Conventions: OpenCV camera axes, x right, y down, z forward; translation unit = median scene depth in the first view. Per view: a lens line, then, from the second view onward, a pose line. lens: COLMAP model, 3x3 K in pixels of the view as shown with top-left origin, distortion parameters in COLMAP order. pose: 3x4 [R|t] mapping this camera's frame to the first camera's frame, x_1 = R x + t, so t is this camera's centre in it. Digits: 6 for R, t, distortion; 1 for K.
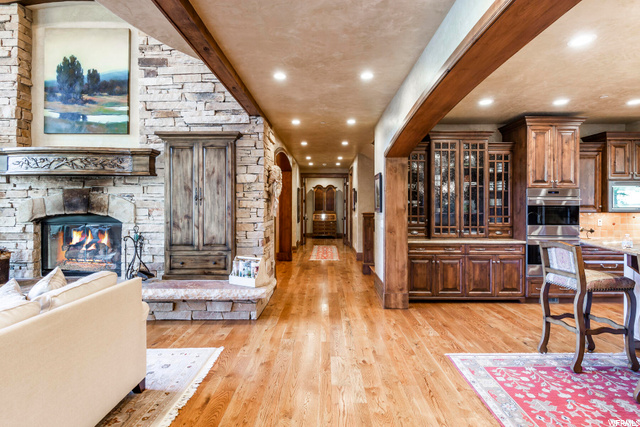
lens RADIAL K [[325.7, 0, 322.3], [0, 325.7, 203.9], [0, 0, 1]] dist [0.000556, -0.000356]
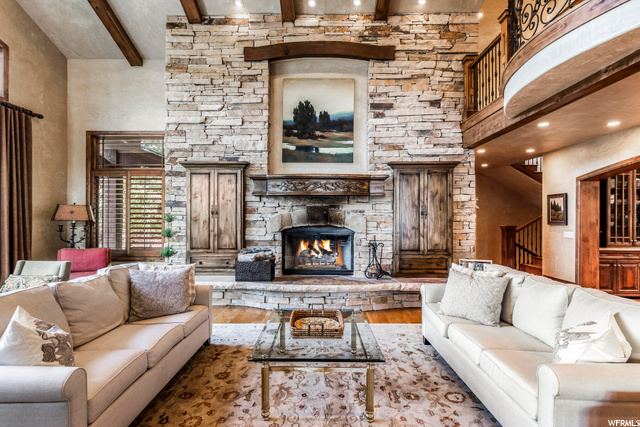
lens RADIAL K [[330.5, 0, 298.2], [0, 330.5, 216.8], [0, 0, 1]] dist [0.003642, 0.001029]
pose [[0.999171, 0.001758, -0.040668, -0.787613], [-0.001666, 0.999996, 0.002297, -0.007556], [0.040672, -0.002227, 0.999170, -0.298207]]
